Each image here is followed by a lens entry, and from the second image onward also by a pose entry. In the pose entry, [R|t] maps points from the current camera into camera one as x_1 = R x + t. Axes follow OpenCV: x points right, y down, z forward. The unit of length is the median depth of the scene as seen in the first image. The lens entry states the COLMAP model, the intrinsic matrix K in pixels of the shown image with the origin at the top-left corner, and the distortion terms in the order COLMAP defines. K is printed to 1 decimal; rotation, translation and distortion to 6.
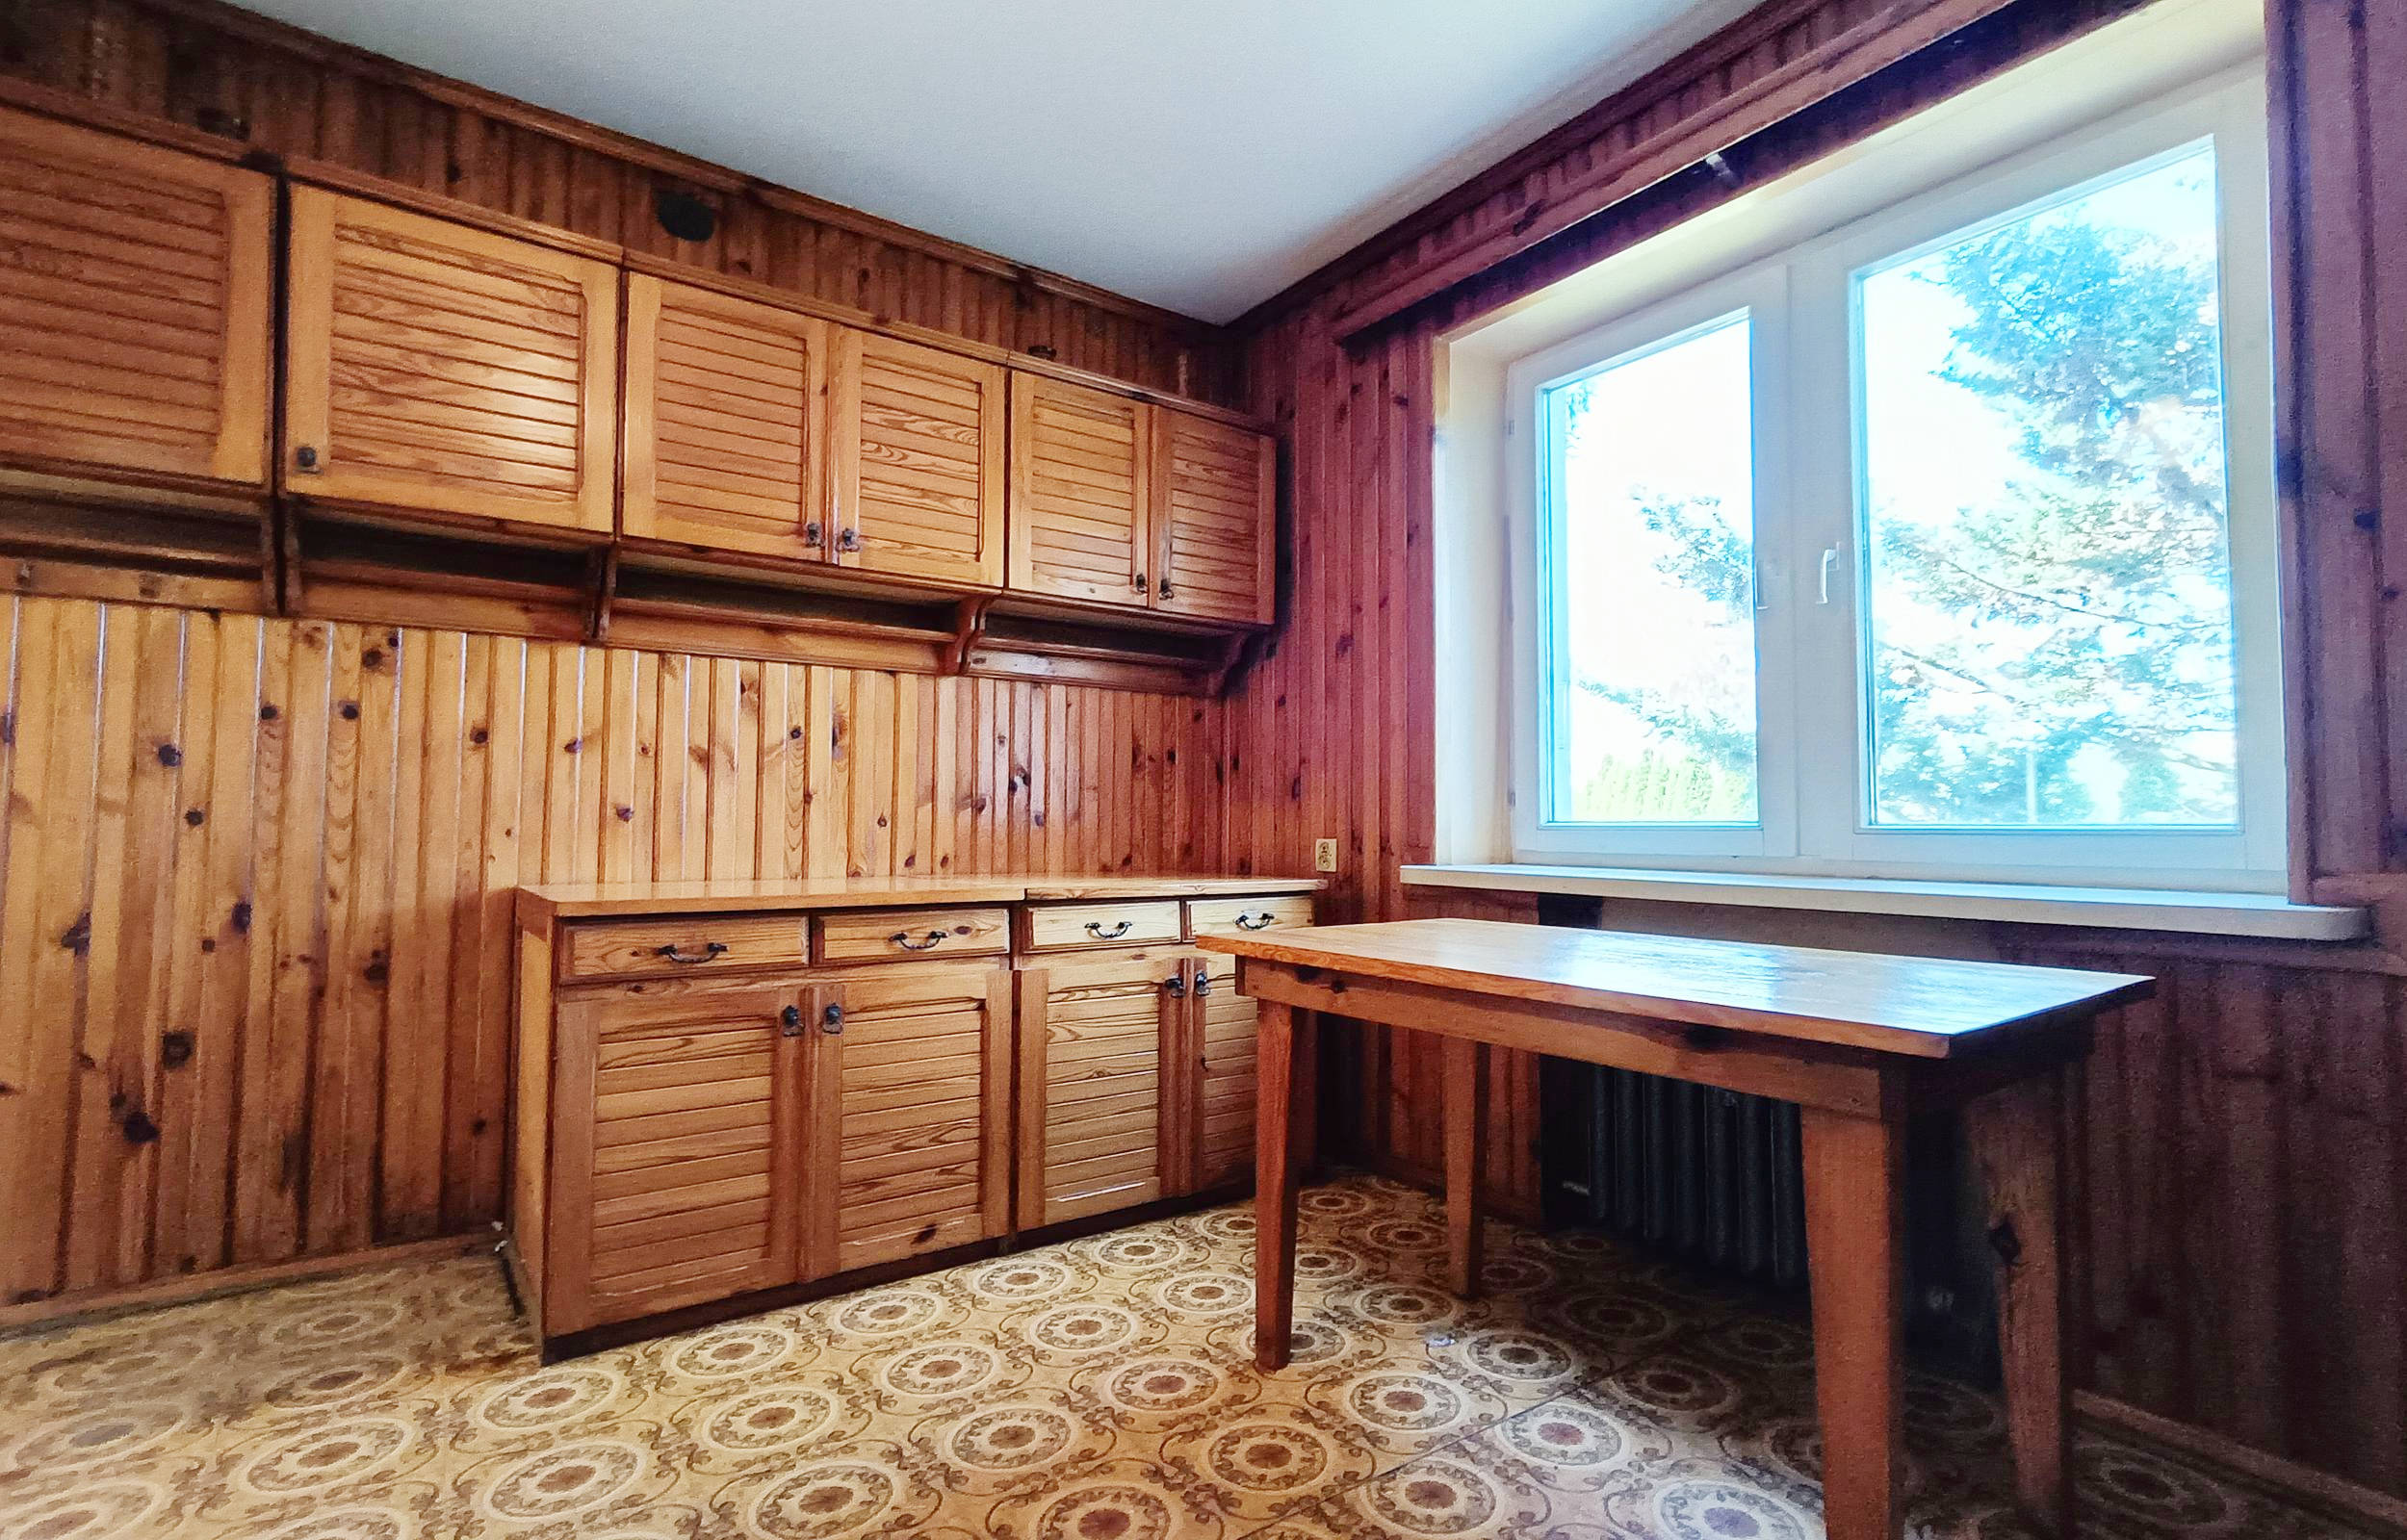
lens RADIAL K [[1130.7, 0, 1192.6], [0, 1130.7, 792.8], [0, 0, 1]] dist [0.001490, 0.000095]
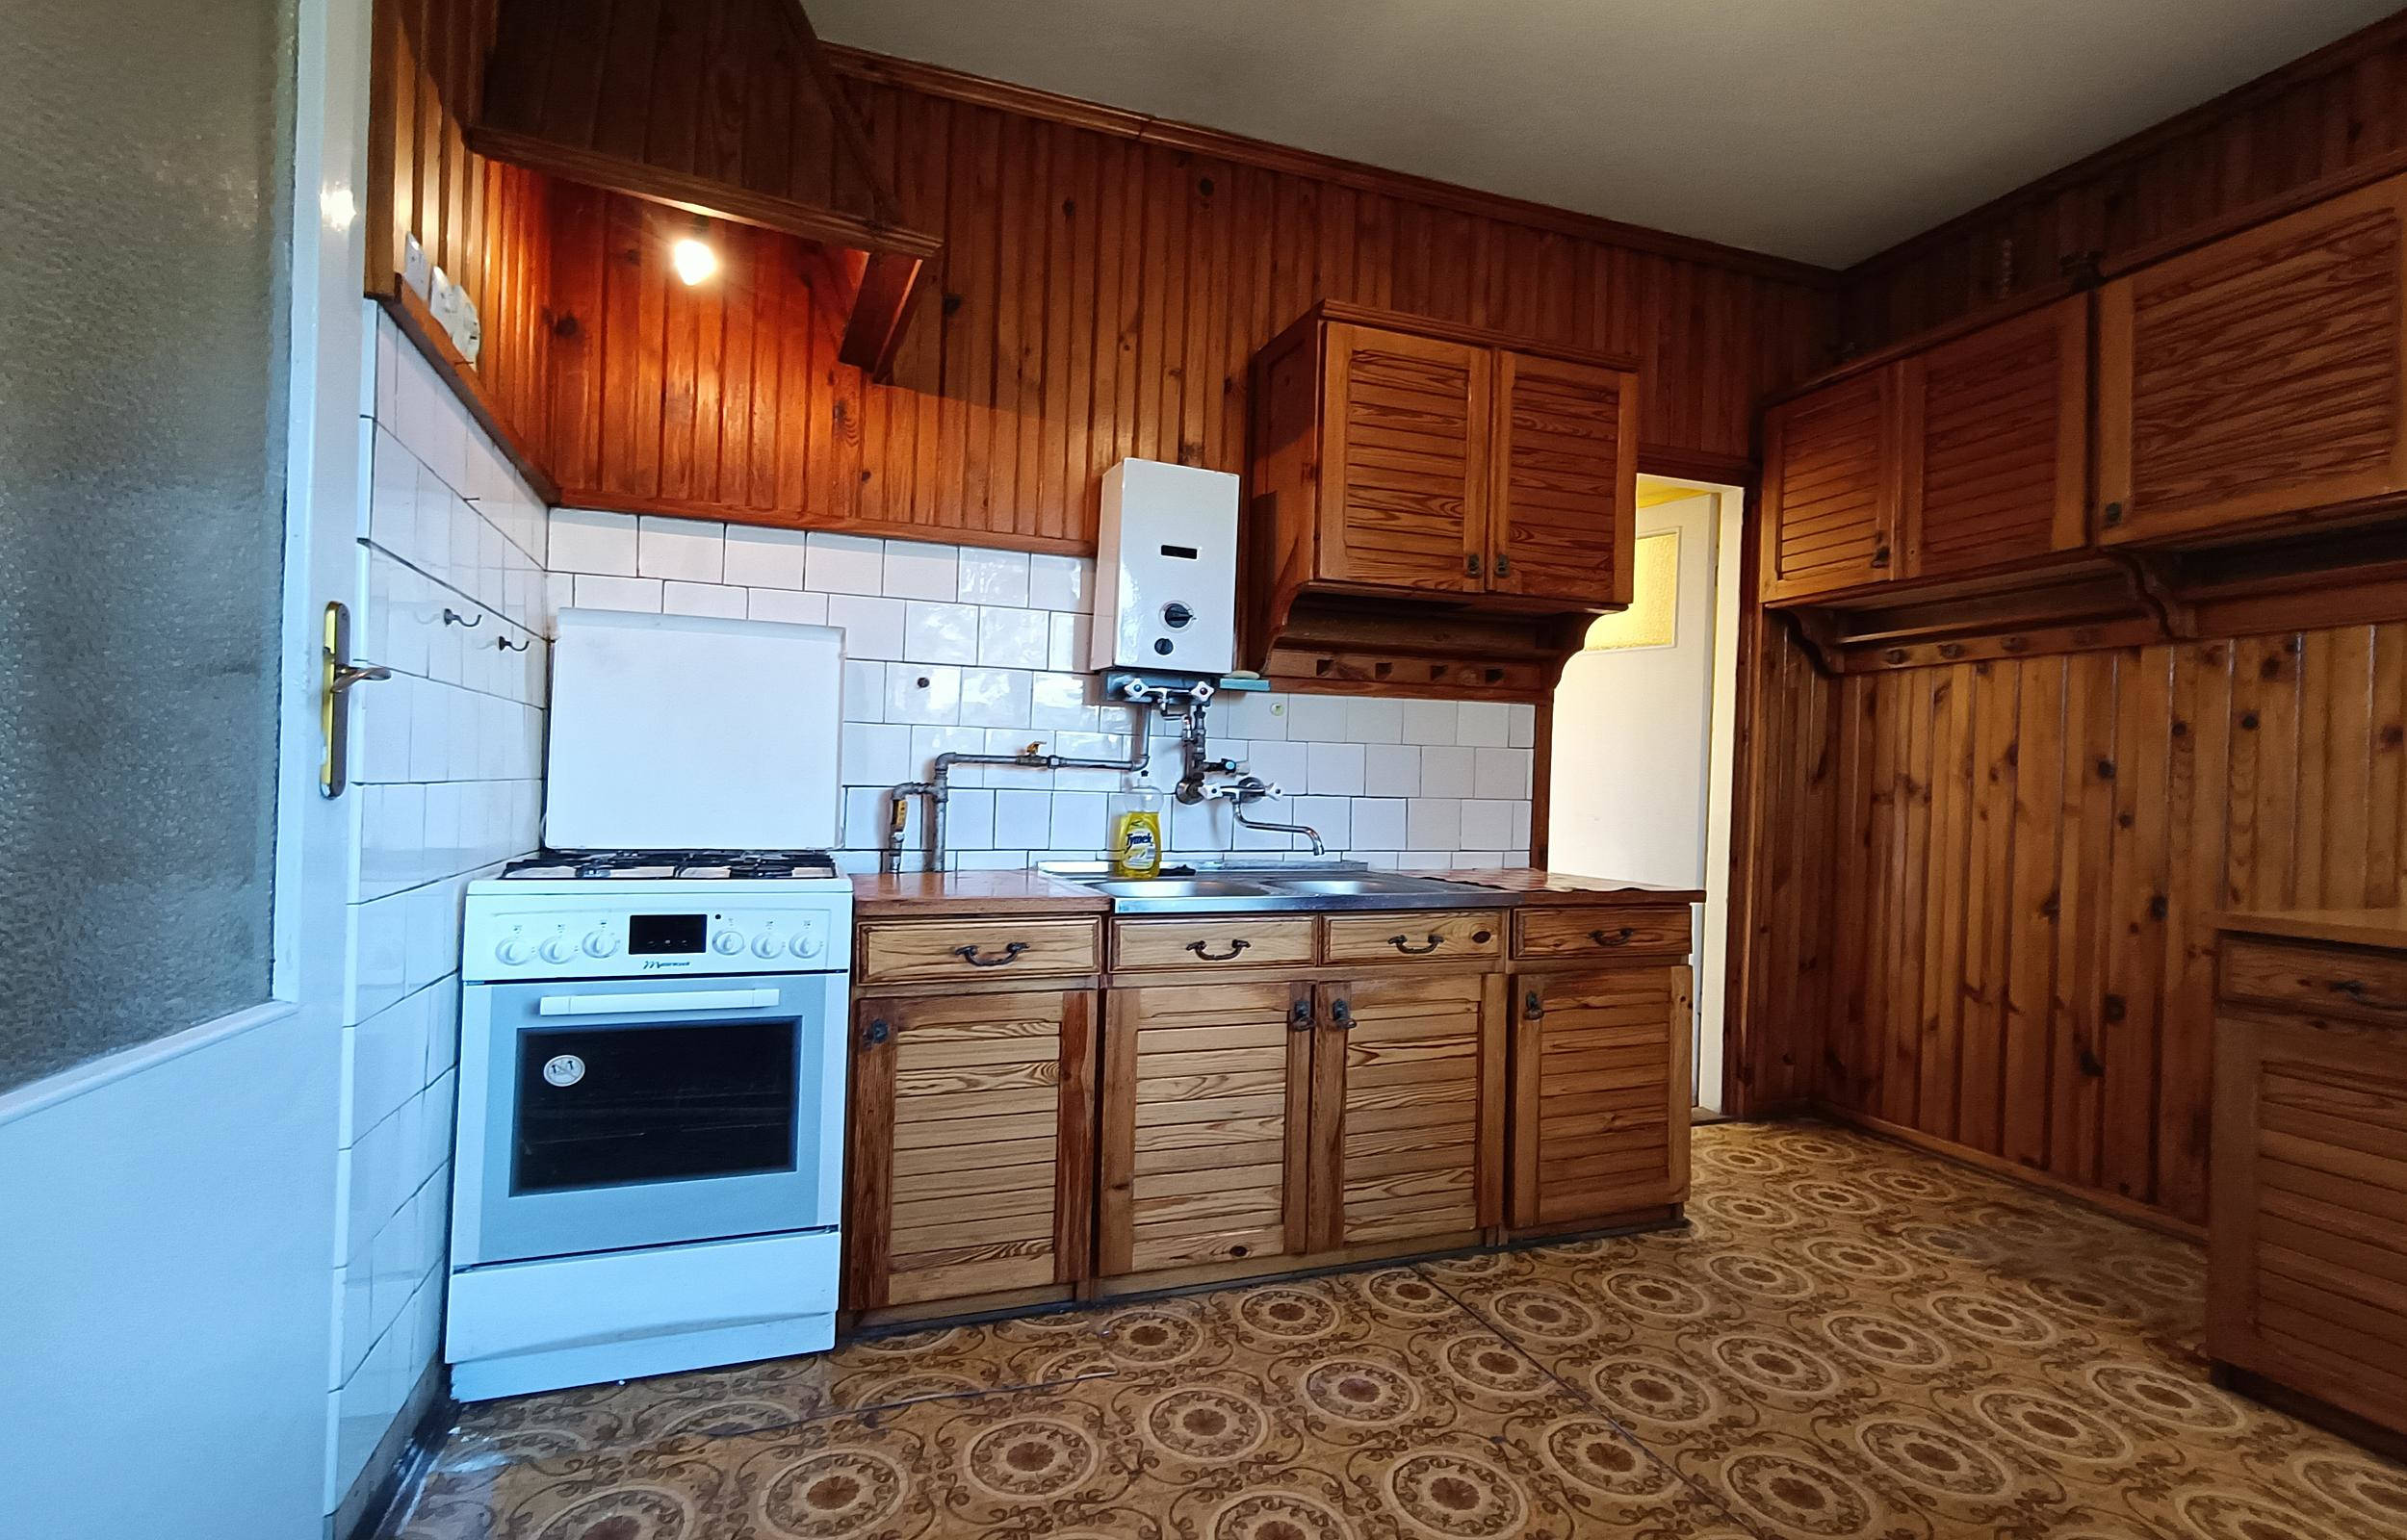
lens RADIAL K [[1130.7, 0, 1195.3], [0, 1130.7, 794.8], [0, 0, 1]] dist [0.001490, 0.000095]
pose [[-0.268747, -0.002353, -0.963208, 0.540070], [0.002800, 0.999991, -0.003224, -0.004281], [0.963207, -0.003563, -0.268738, 0.362942]]
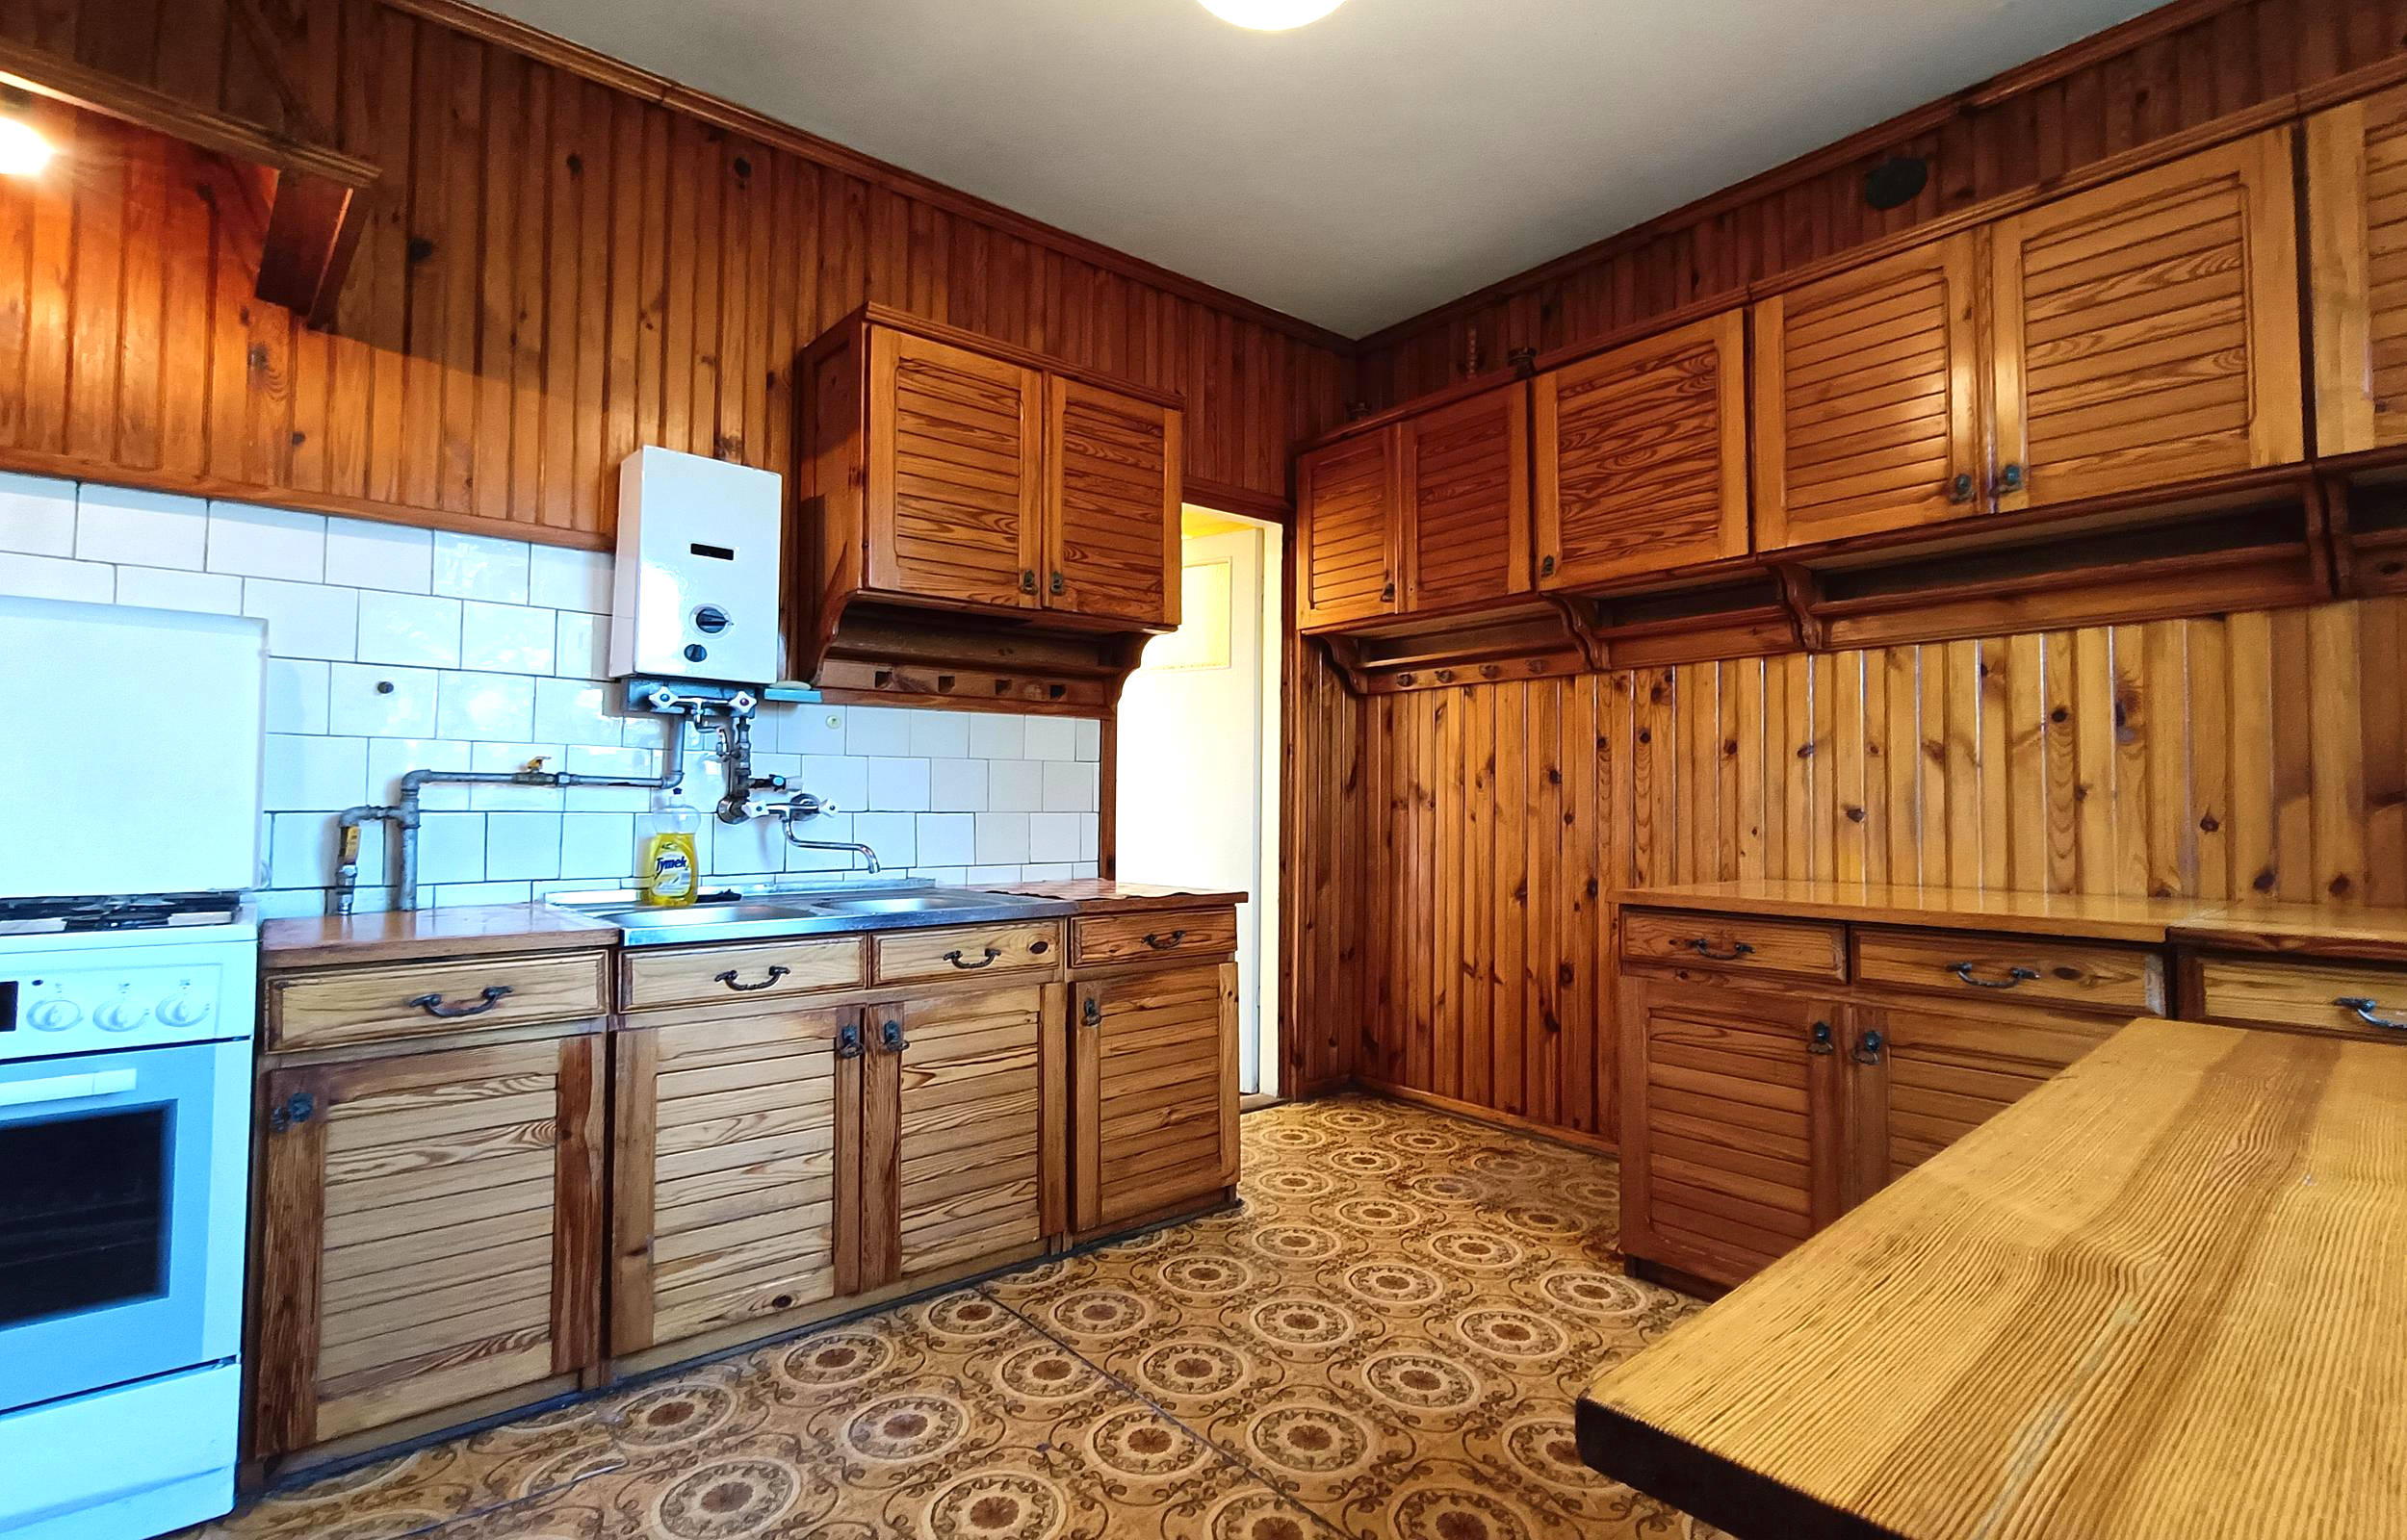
lens RADIAL K [[1130.7, 0, 1210.9], [0, 1130.7, 786.4], [0, 0, 1]] dist [0.001490, 0.000095]
pose [[0.079352, -0.023166, -0.996577, 0.531933], [0.025380, 0.999453, -0.021211, 0.000529], [0.996523, -0.023610, 0.079897, 0.416090]]
